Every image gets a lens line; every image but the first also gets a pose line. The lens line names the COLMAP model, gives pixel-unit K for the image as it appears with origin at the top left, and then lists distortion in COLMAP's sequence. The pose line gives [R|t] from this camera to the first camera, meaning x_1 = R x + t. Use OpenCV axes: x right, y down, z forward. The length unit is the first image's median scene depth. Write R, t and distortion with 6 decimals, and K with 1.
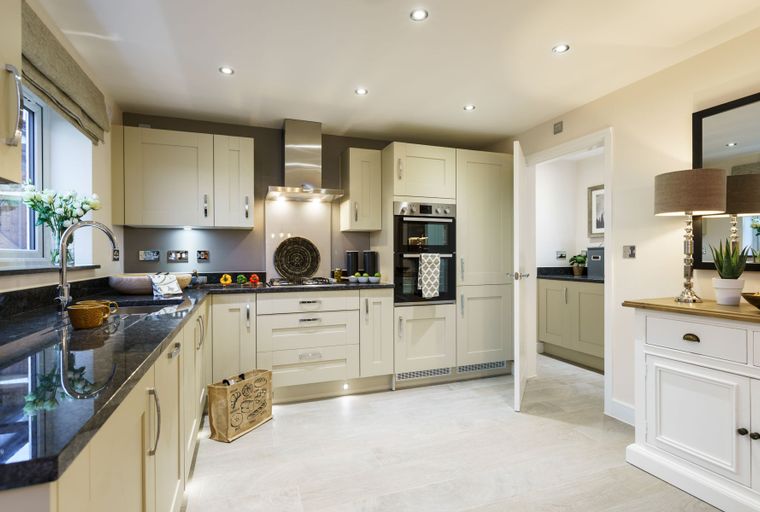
lens RADIAL K [[392.7, 0, 379.0], [0, 392.7, 263.1], [0, 0, 1]] dist [-0.001279, -0.000075]
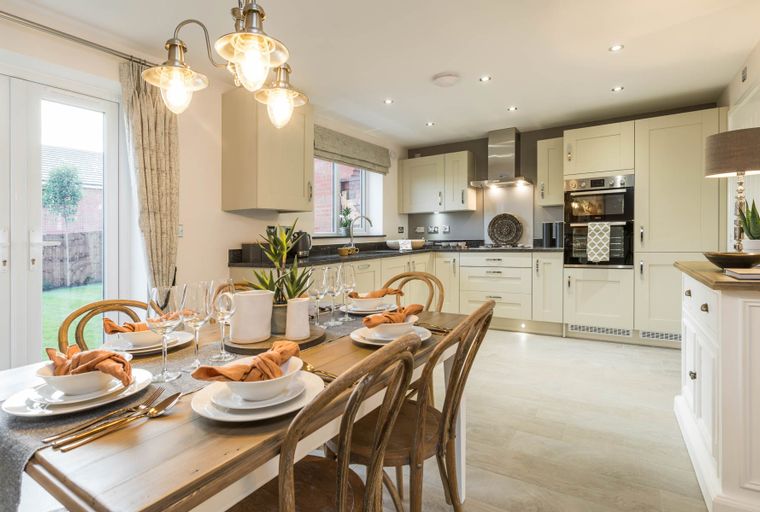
lens RADIAL K [[393.5, 0, 379.2], [0, 393.5, 240.1], [0, 0, 1]] dist [-0.000038, -0.000009]
pose [[0.608842, -0.002330, -0.793288, 0.643806], [0.006828, 0.999974, 0.002303, 0.019819], [0.793262, -0.006819, 0.608842, -0.182532]]
